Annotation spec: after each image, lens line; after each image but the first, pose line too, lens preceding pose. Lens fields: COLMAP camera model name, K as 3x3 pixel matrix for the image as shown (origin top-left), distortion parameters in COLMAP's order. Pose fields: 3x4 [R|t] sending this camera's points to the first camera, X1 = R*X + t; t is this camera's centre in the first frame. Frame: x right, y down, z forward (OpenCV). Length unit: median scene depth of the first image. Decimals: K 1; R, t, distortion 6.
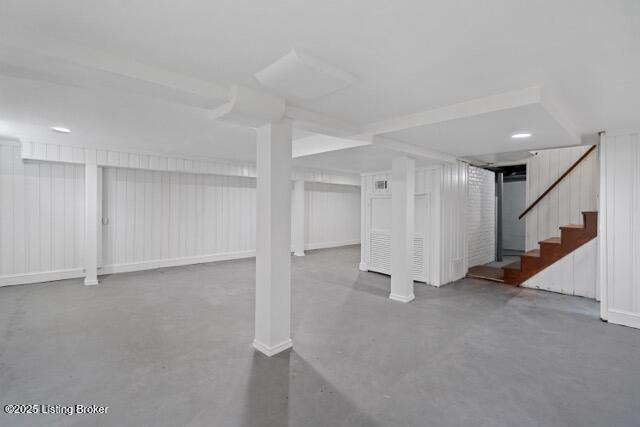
lens RADIAL K [[300.4, 0, 316.4], [0, 300.4, 208.9], [0, 0, 1]] dist [-0.012703, -0.000088]
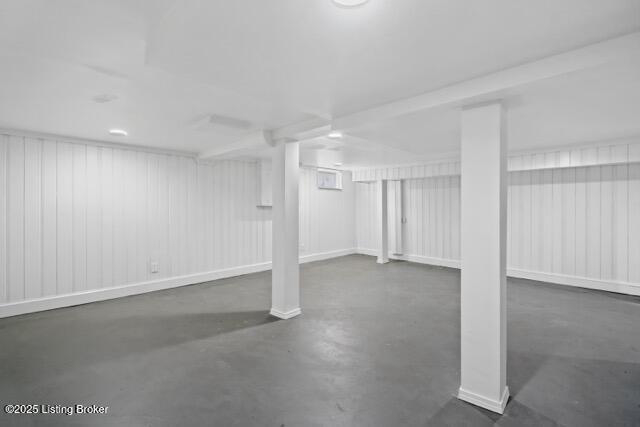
lens RADIAL K [[300.4, 0, 316.5], [0, 300.4, 210.8], [0, 0, 1]] dist [-0.012703, -0.000088]
pose [[0.034137, 0.007384, -0.999390, 0.595728], [-0.016067, 0.999848, 0.006839, -0.003019], [0.999288, 0.015824, 0.034250, 0.550113]]
